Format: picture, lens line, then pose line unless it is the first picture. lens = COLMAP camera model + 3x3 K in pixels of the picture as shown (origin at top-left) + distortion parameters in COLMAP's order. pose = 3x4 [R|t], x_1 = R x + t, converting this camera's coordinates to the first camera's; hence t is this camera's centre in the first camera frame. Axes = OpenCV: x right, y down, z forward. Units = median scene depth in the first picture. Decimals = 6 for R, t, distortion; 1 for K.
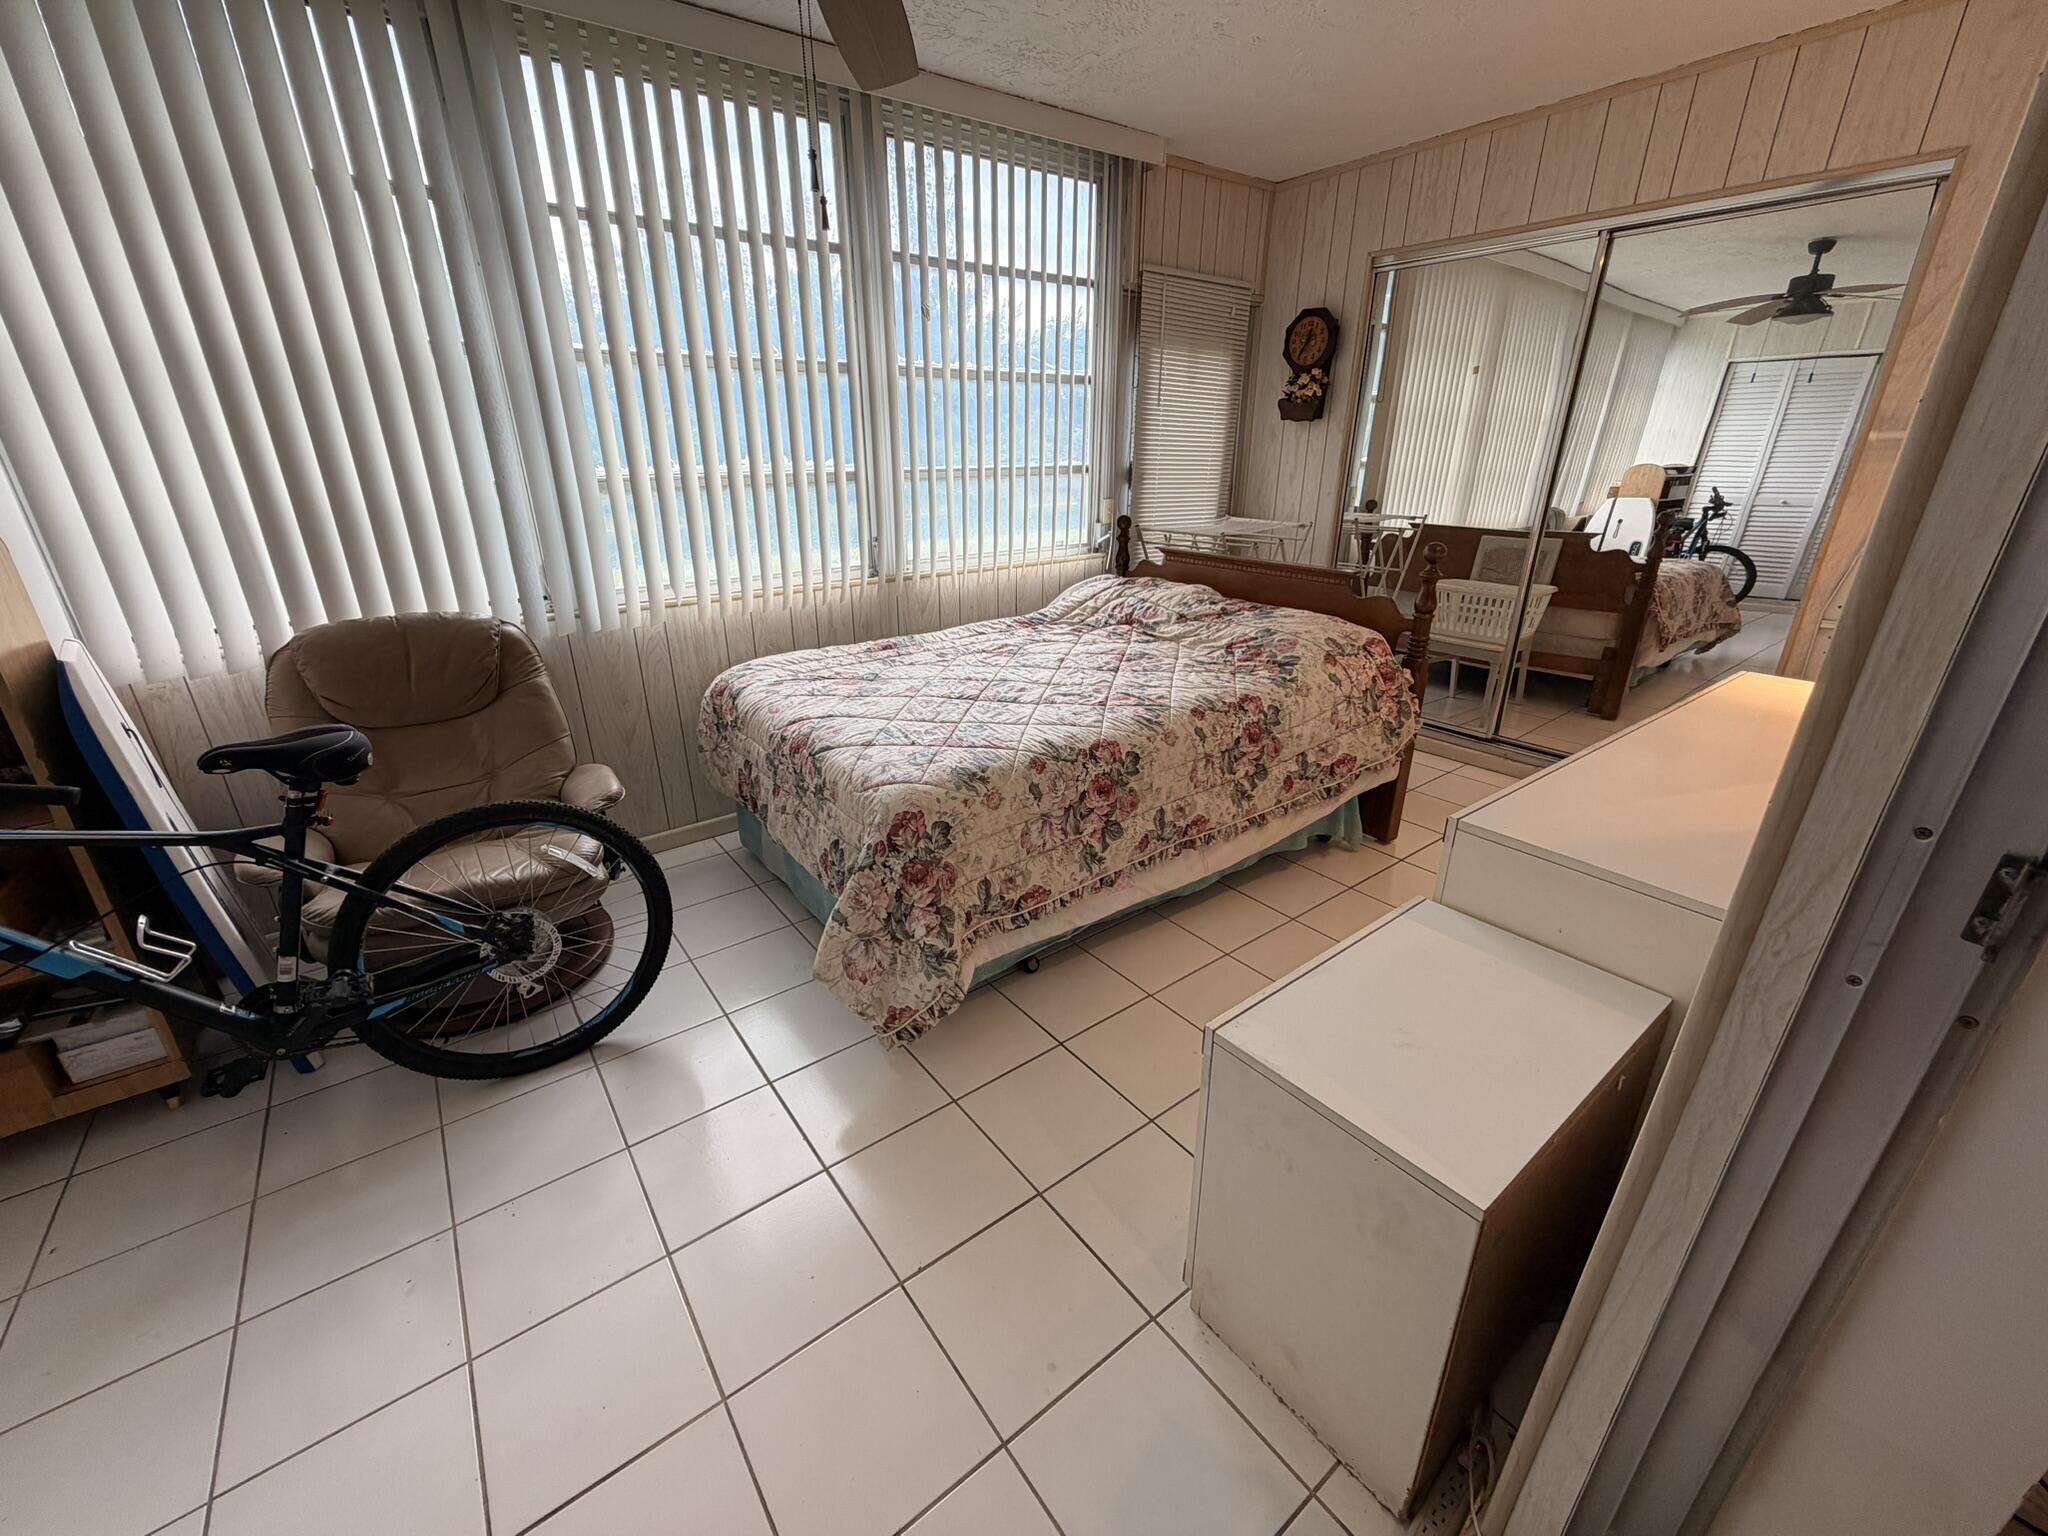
lens RADIAL K [[816.1, 0, 1023.8], [0, 816.1, 763.0], [0, 0, 1]] dist [0.002342, -0.000077]
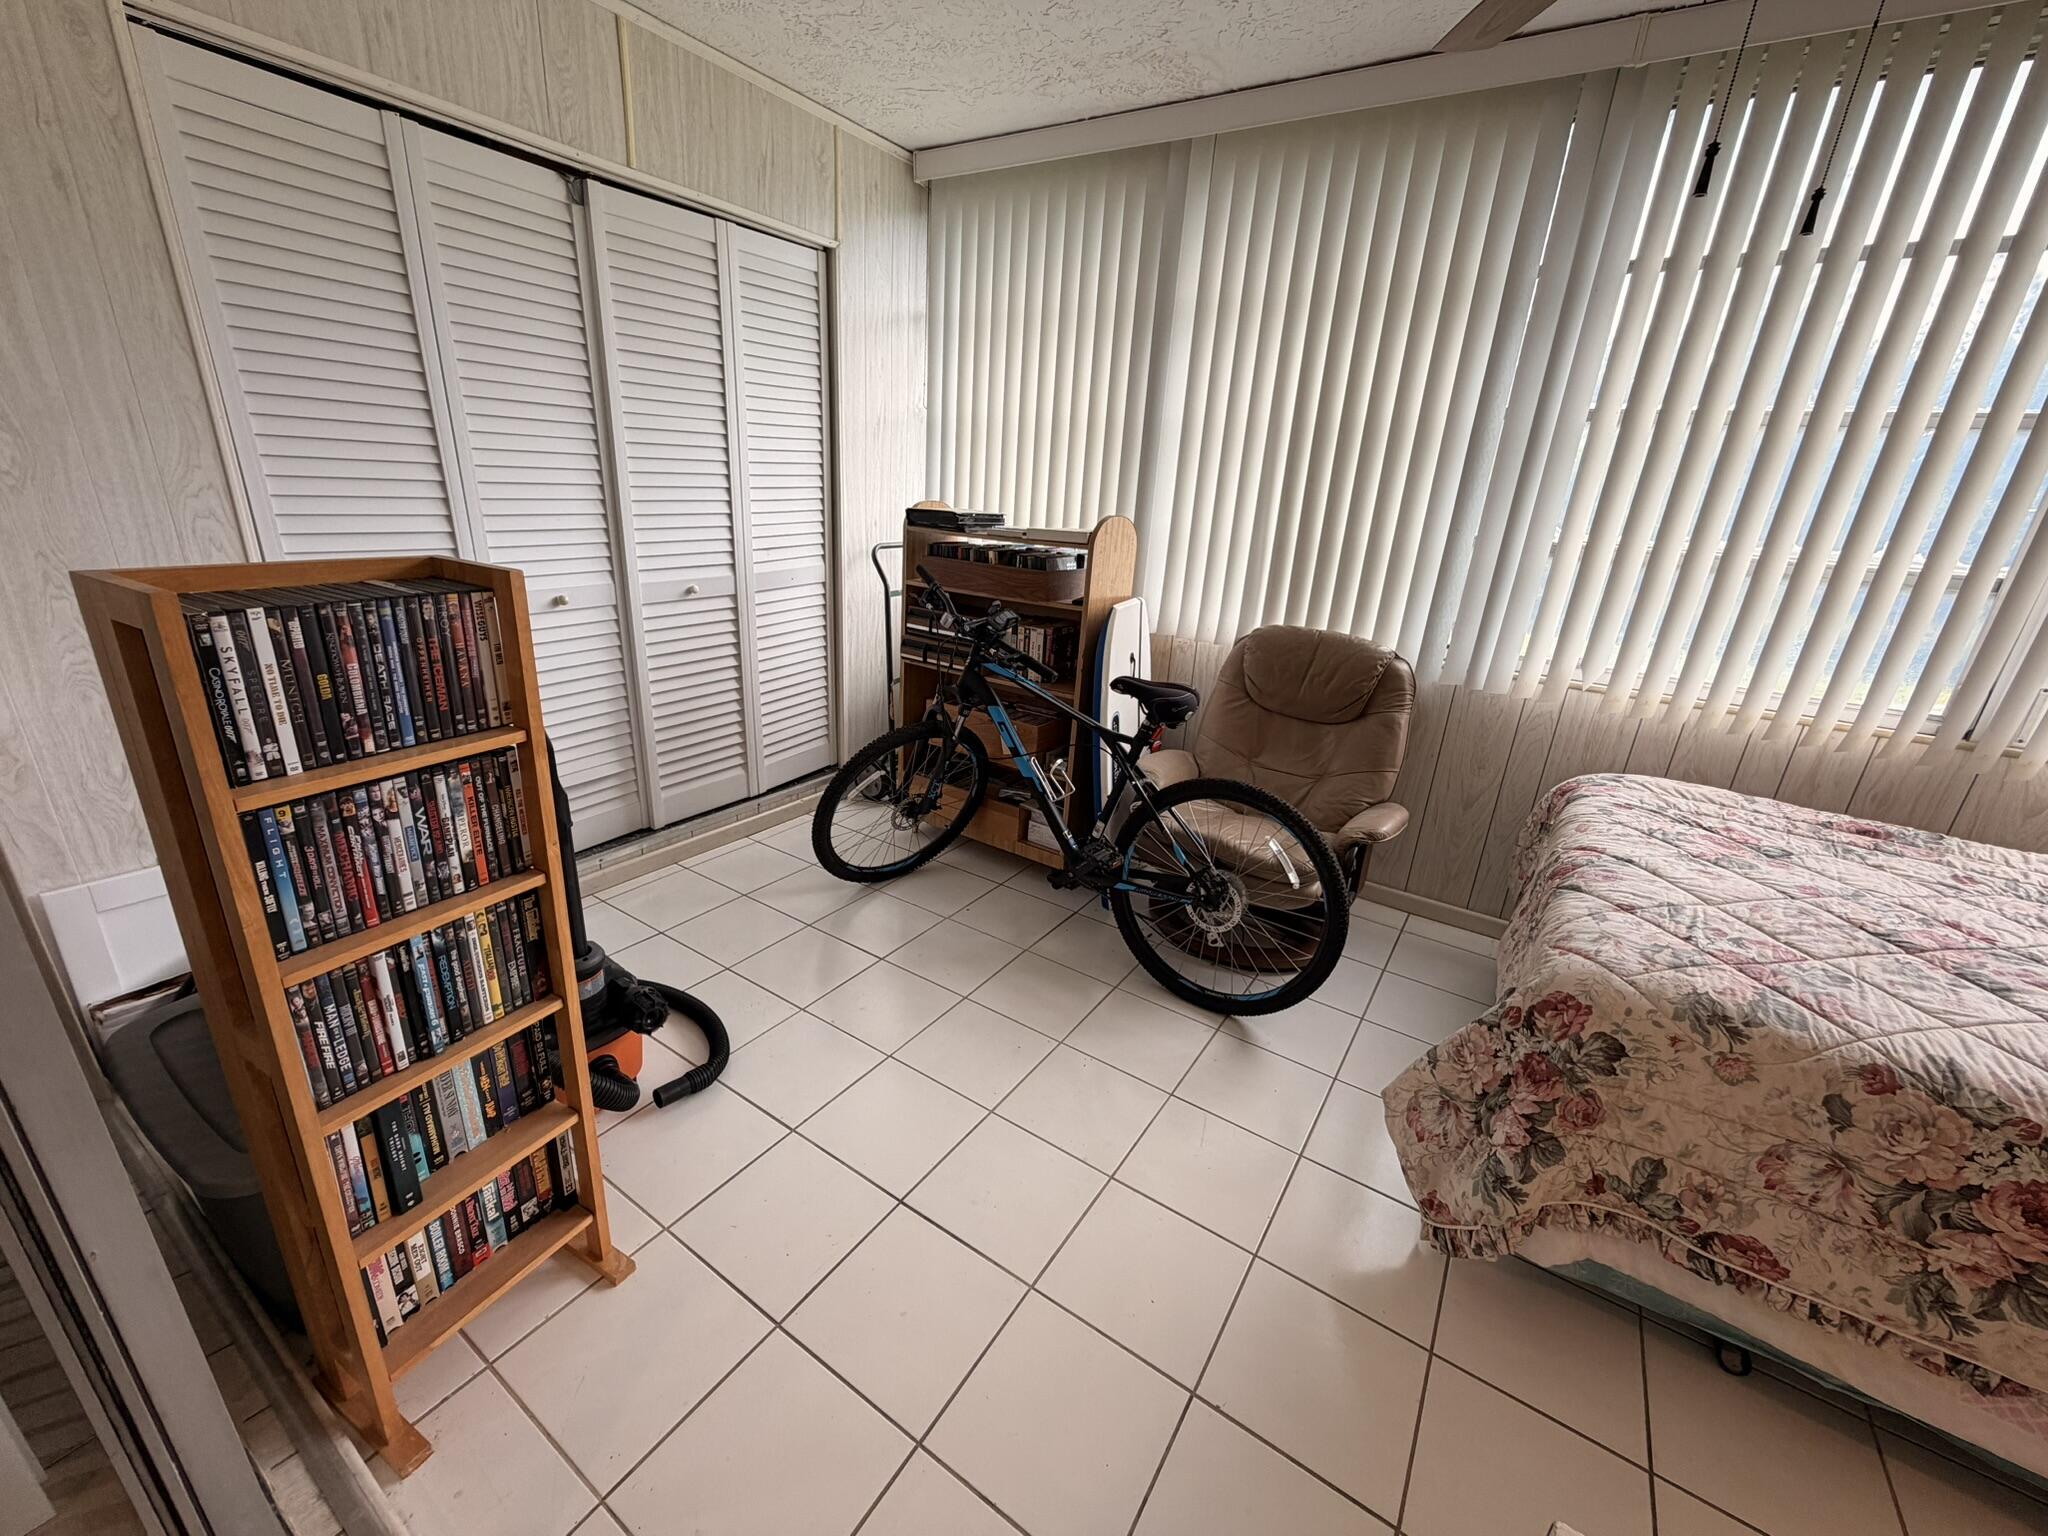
lens RADIAL K [[816.1, 0, 1023.8], [0, 816.1, 763.0], [0, 0, 1]] dist [0.002342, -0.000077]
pose [[0.336728, 0.338737, -0.878562, 0.229824], [-0.401114, 0.895759, 0.191632, -0.062261], [0.851893, 0.287875, 0.437499, 0.153180]]
